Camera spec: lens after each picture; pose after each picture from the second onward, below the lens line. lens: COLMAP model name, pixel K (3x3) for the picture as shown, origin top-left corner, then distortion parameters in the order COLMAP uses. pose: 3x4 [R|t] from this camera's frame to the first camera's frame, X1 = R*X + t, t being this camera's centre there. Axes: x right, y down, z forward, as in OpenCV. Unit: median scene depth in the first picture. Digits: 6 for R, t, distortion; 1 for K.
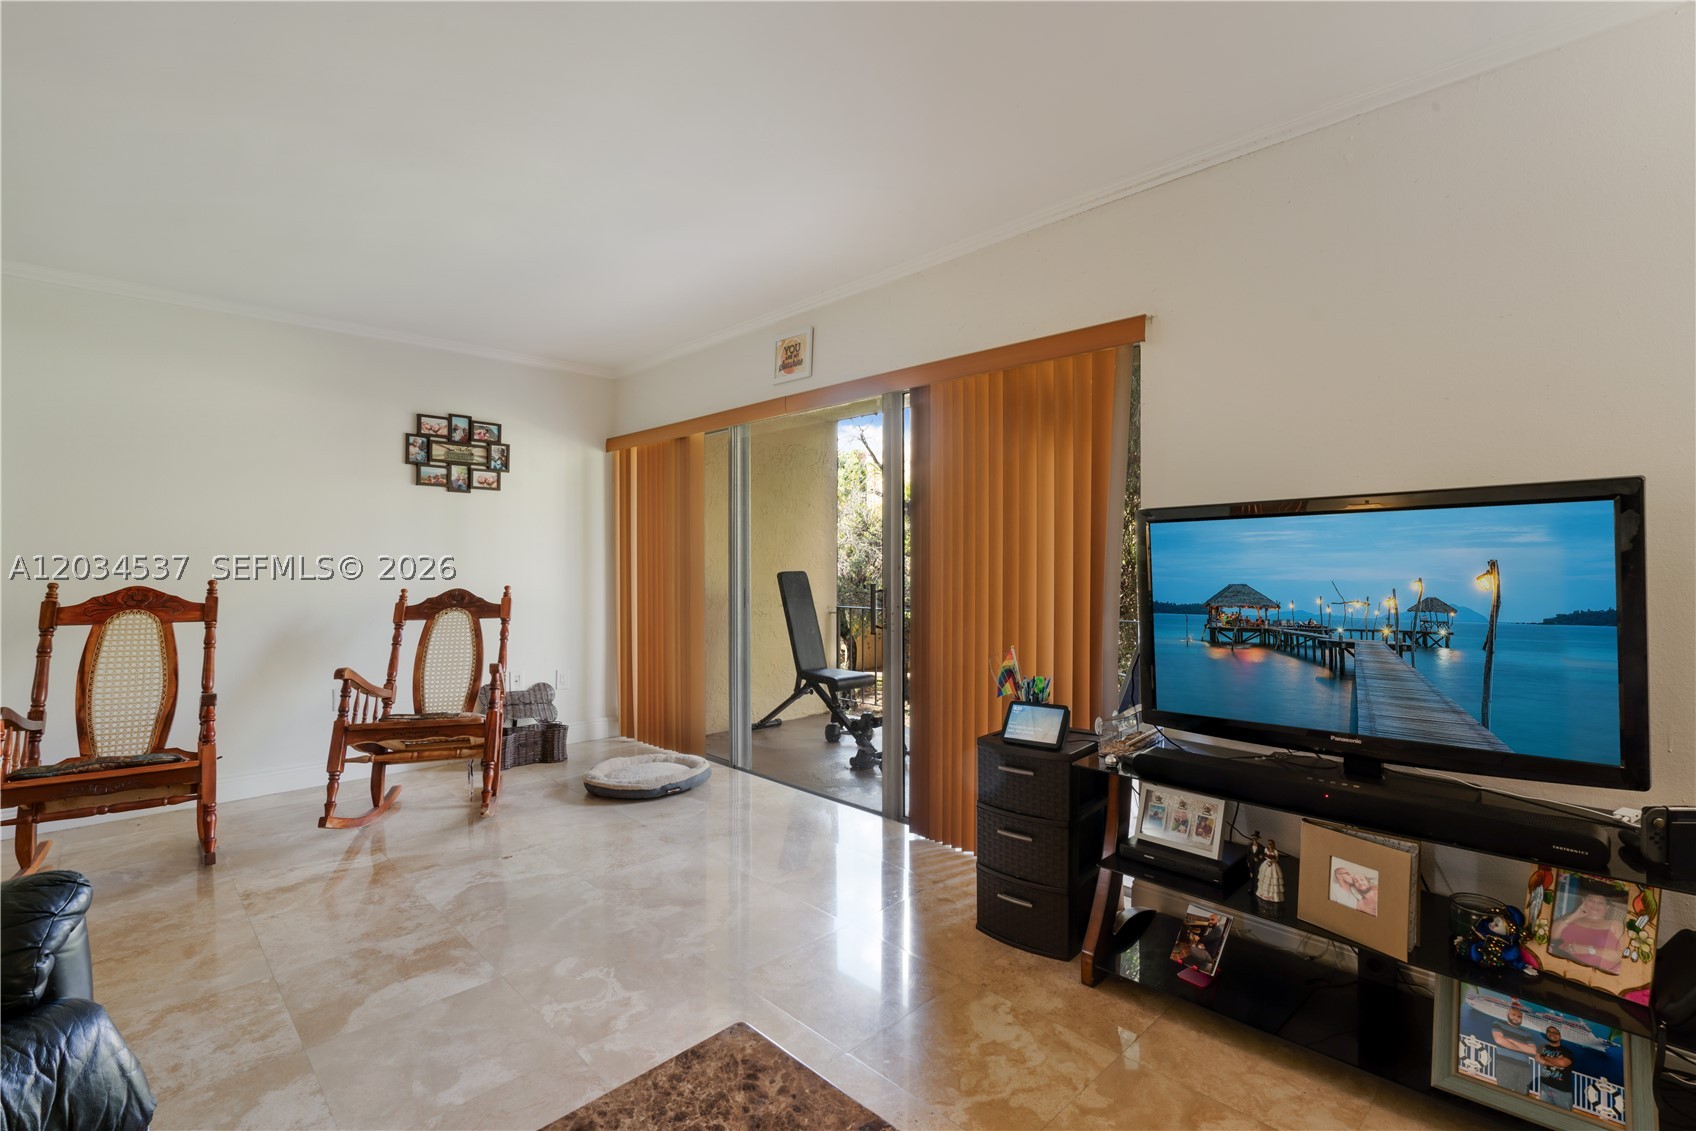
lens RADIAL K [[762.7, 0, 850.1], [0, 762.7, 585.0], [0, 0, 1]] dist [-0.007135, 0.003124]
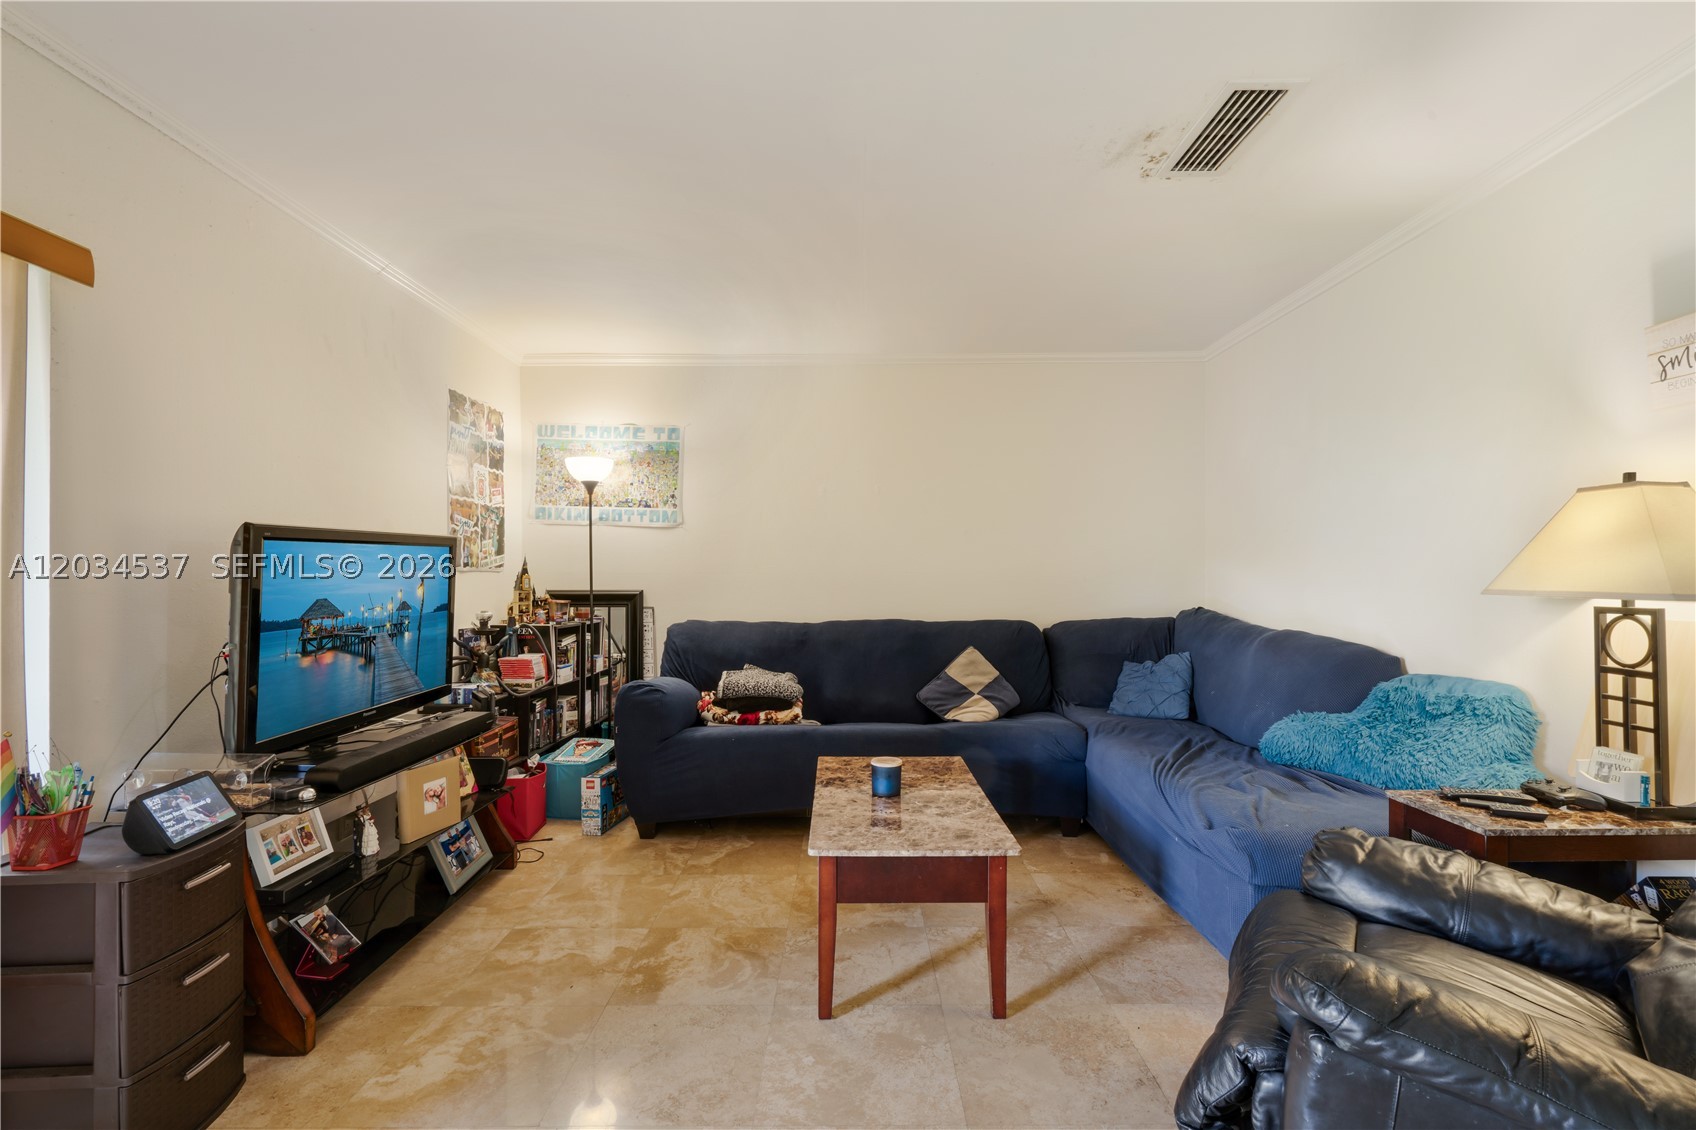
lens RADIAL K [[762.7, 0, 848.1], [0, 762.7, 571.6], [0, 0, 1]] dist [-0.007135, 0.003124]
pose [[-0.708194, 0.004907, 0.706001, -0.817853], [0.019805, 0.999720, 0.012919, -0.037366], [-0.705740, 0.023131, -0.708093, 1.240142]]
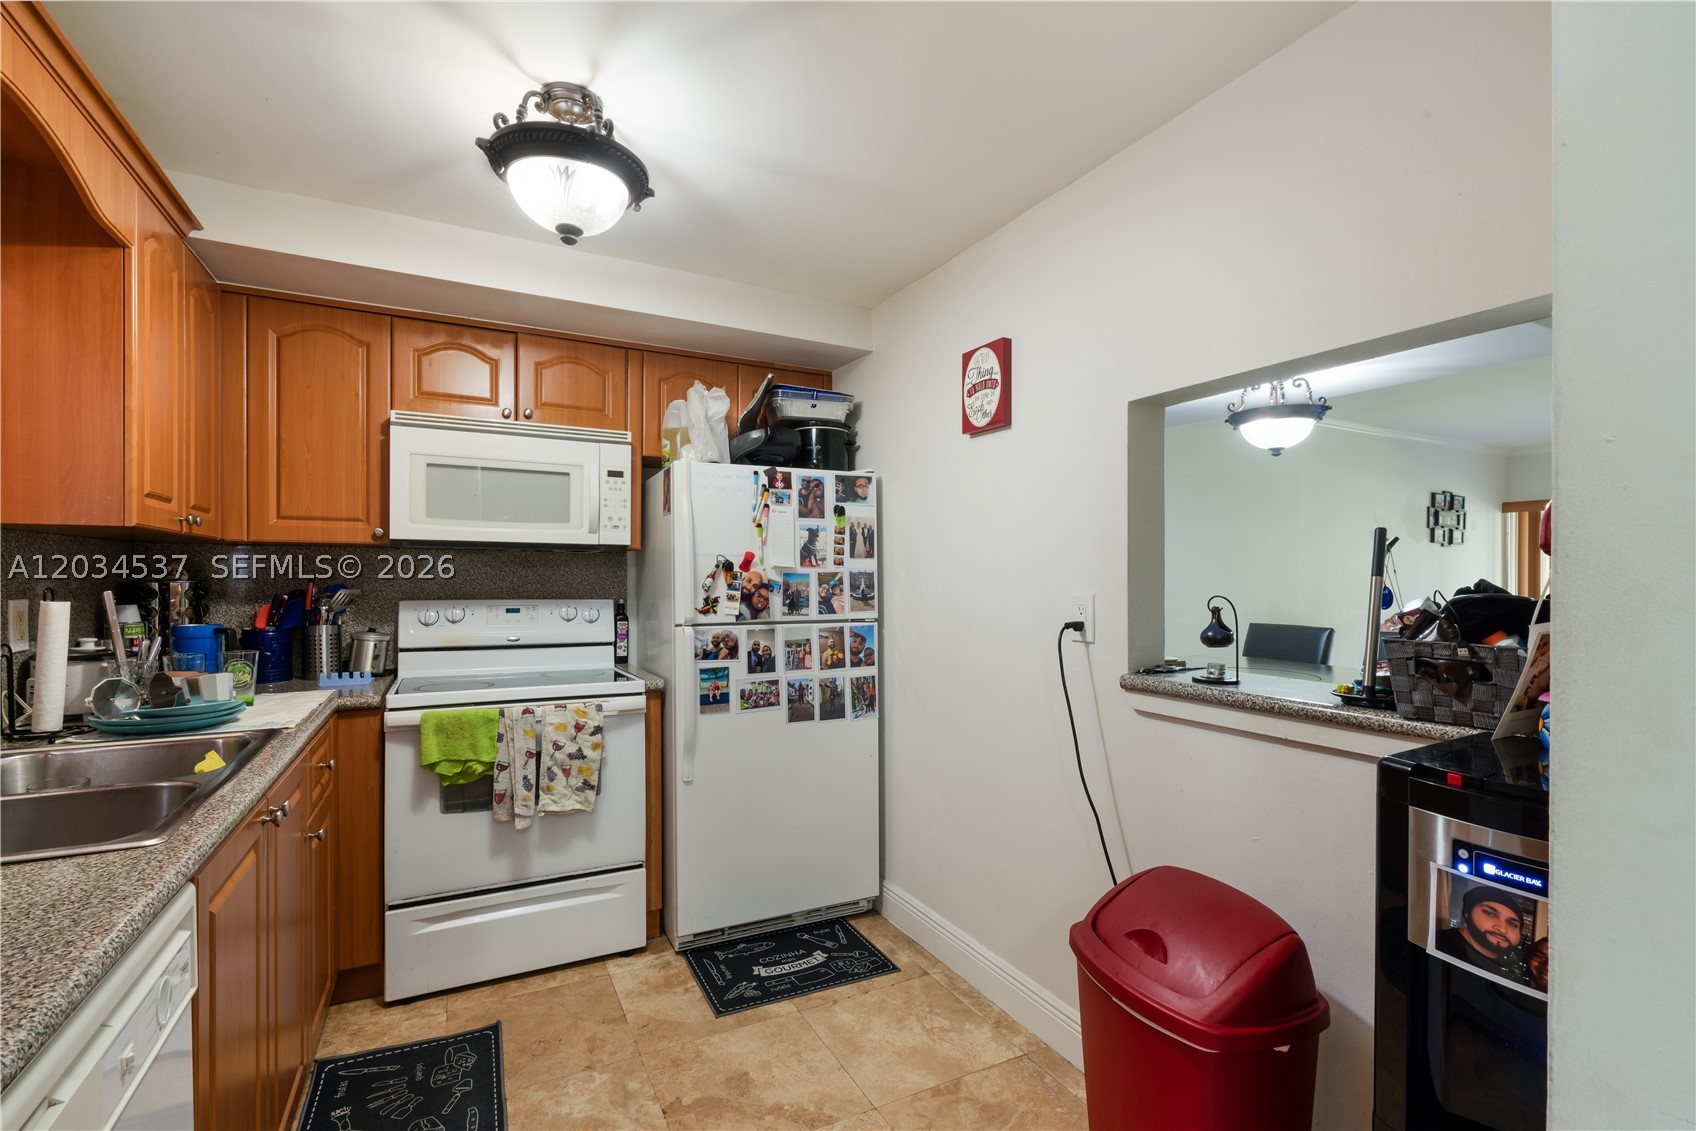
lens RADIAL K [[762.7, 0, 850.7], [0, 762.7, 580.6], [0, 0, 1]] dist [-0.007135, 0.003124]
pose [[0.956472, 0.012673, -0.291549, -2.556816], [-0.022114, 0.999332, -0.029108, 0.012042], [0.290986, 0.034288, 0.956113, -1.445783]]
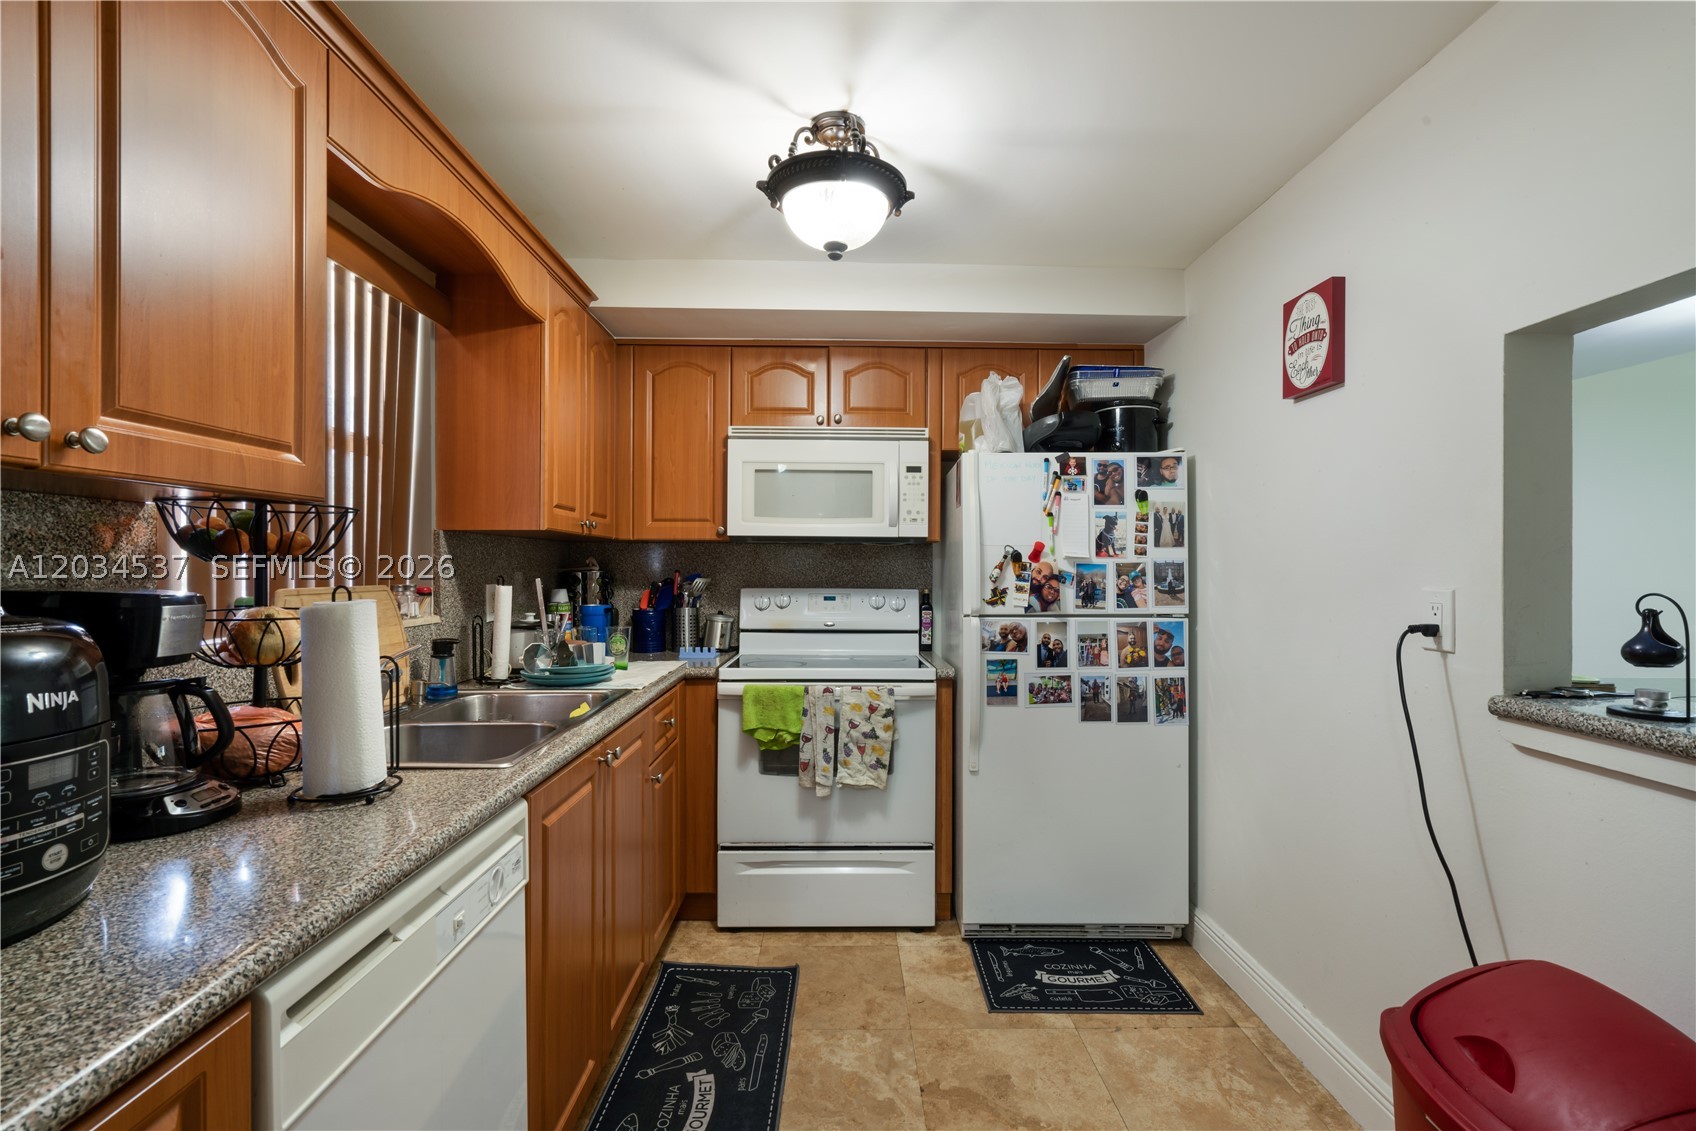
lens RADIAL K [[762.7, 0, 849.1], [0, 762.7, 572.0], [0, 0, 1]] dist [-0.007135, 0.003124]
pose [[0.724139, 0.014431, -0.689503, -2.452604], [-0.034160, 0.999304, -0.014961, 0.007959], [0.688807, 0.034387, 0.724129, -1.374641]]
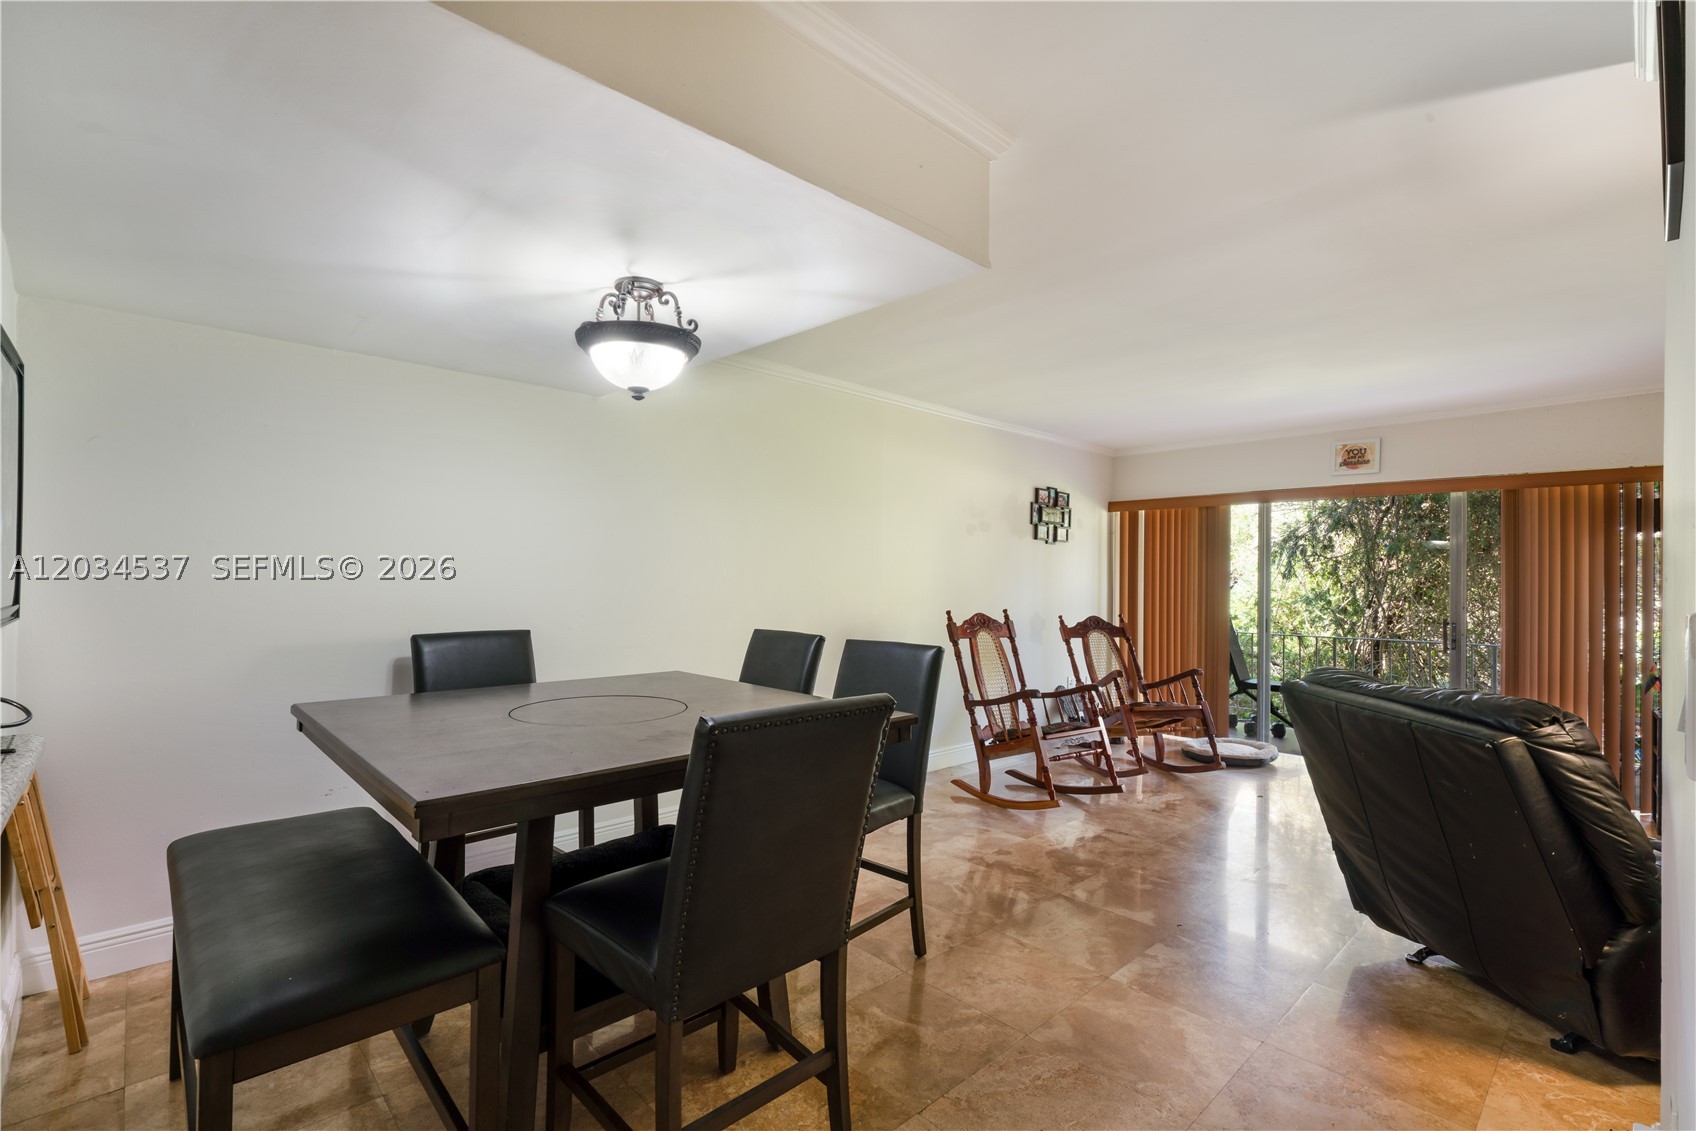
lens RADIAL K [[762.7, 0, 858.1], [0, 762.7, 565.9], [0, 0, 1]] dist [-0.007135, 0.003124]
pose [[0.999692, 0.015015, -0.019763, -1.844356], [-0.016047, 0.998459, -0.053133, -0.010448], [0.018934, 0.053434, 0.998392, -0.813051]]
